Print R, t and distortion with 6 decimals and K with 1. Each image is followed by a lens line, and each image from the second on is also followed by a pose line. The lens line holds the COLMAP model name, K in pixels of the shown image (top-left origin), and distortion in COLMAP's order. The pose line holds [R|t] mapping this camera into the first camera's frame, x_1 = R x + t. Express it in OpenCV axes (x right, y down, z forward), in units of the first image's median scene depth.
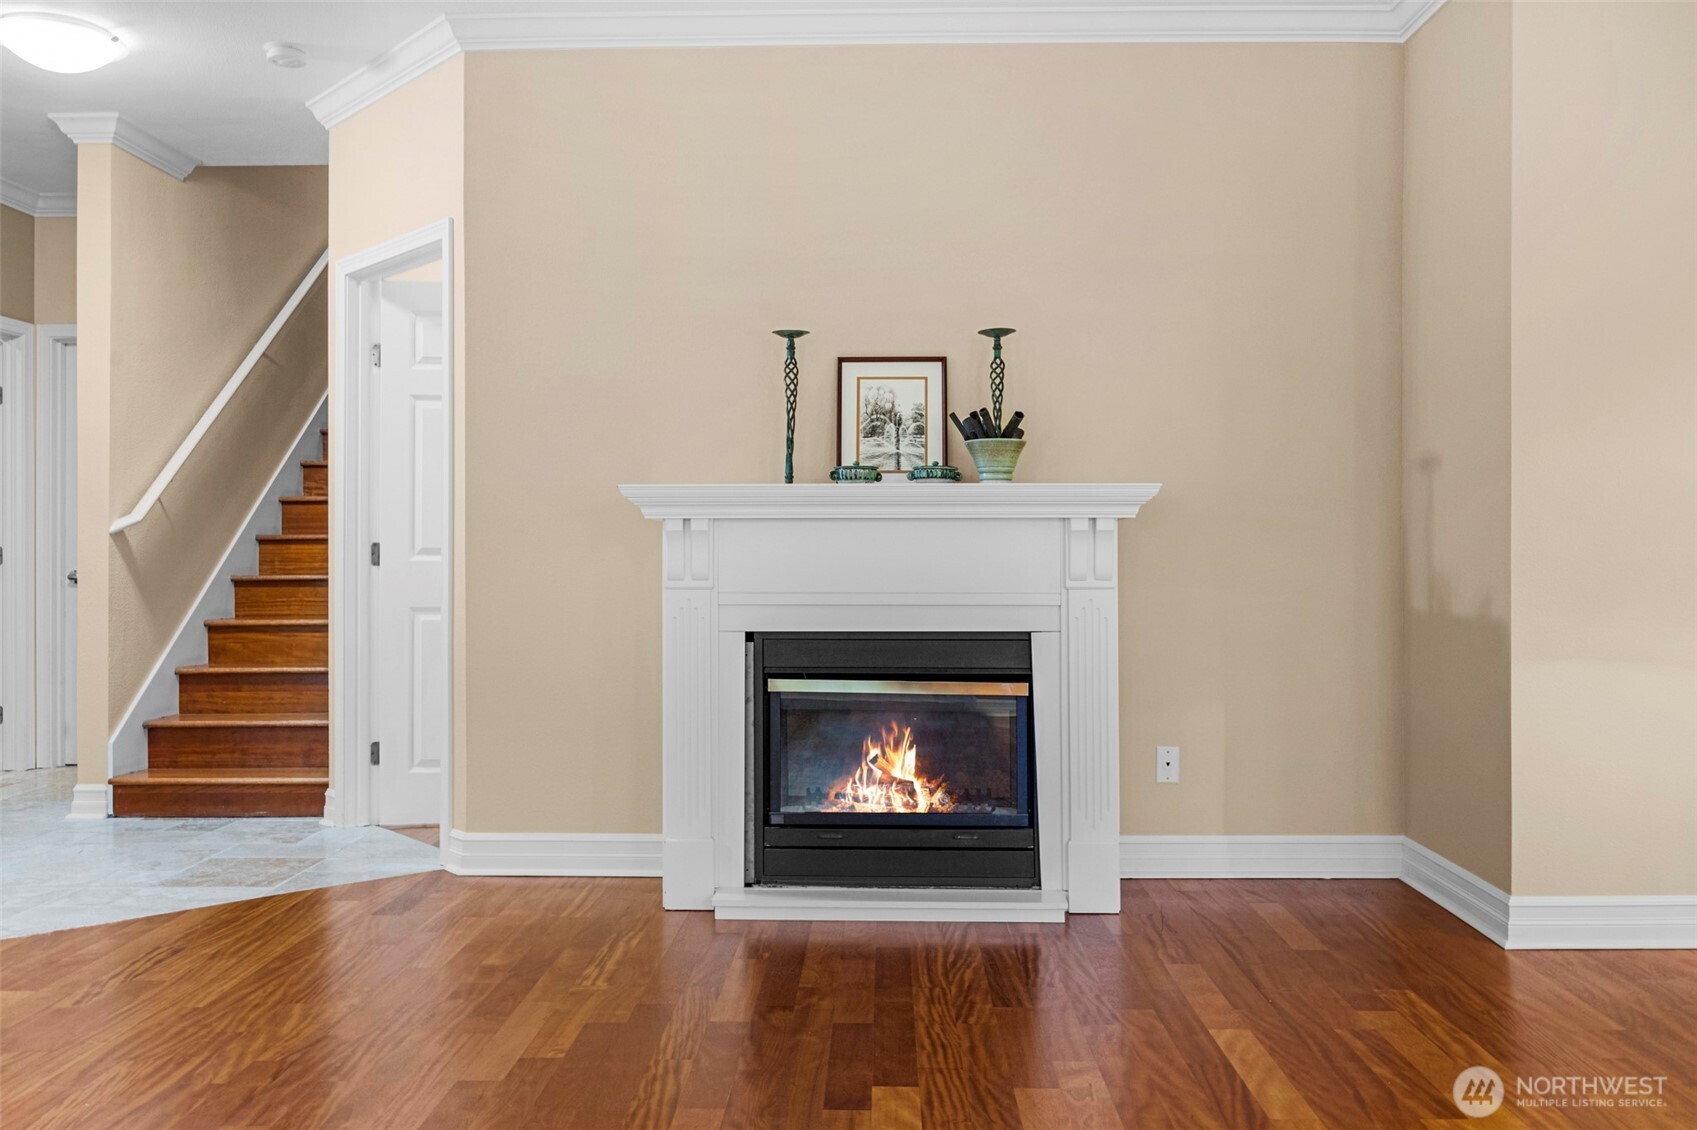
lens RADIAL K [[1325.5, 0, 848.5], [0, 1325.5, 565.0], [0, 0, 1]] dist [-0.004625, -0.006512]
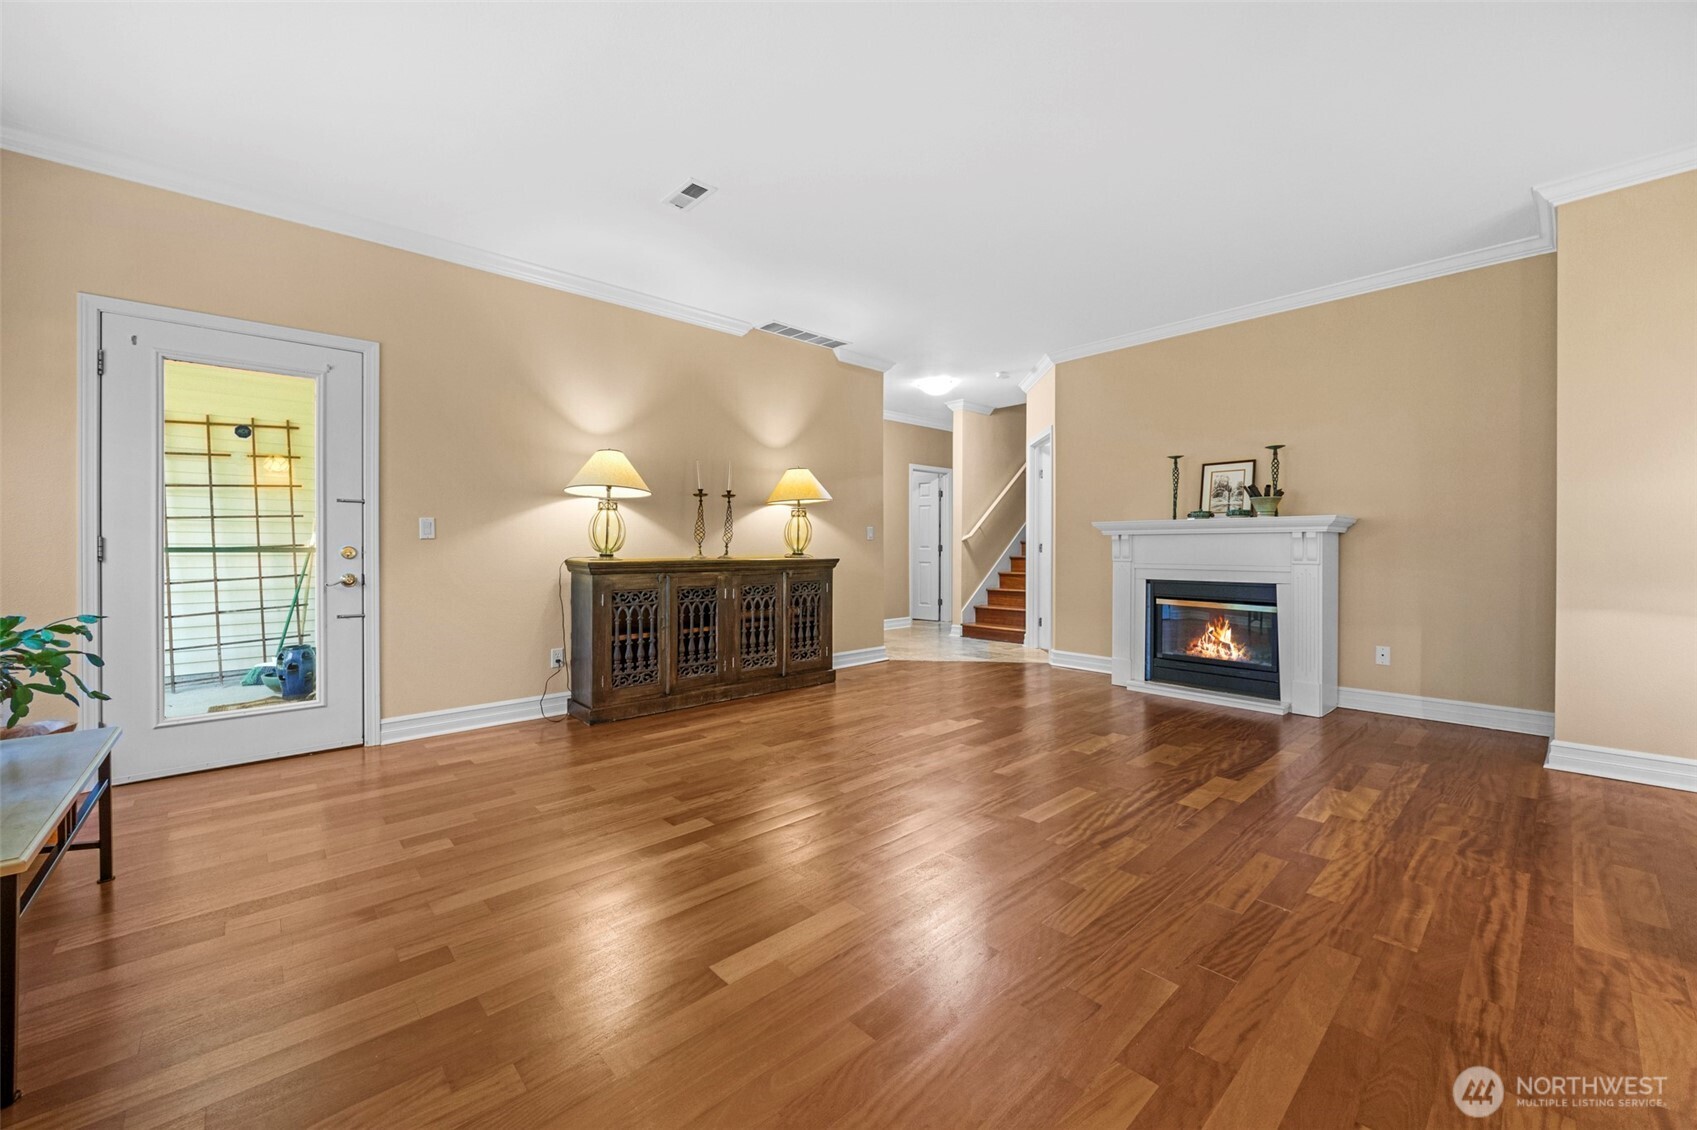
lens RADIAL K [[681.9, 0, 829.6], [0, 681.9, 555.1], [0, 0, 1]] dist [-0.001660, -0.000013]
pose [[0.673421, 0.008929, -0.739206, 0.443095], [-0.005343, 0.999960, 0.007212, -0.001592], [0.739240, -0.000907, 0.673441, -0.295095]]
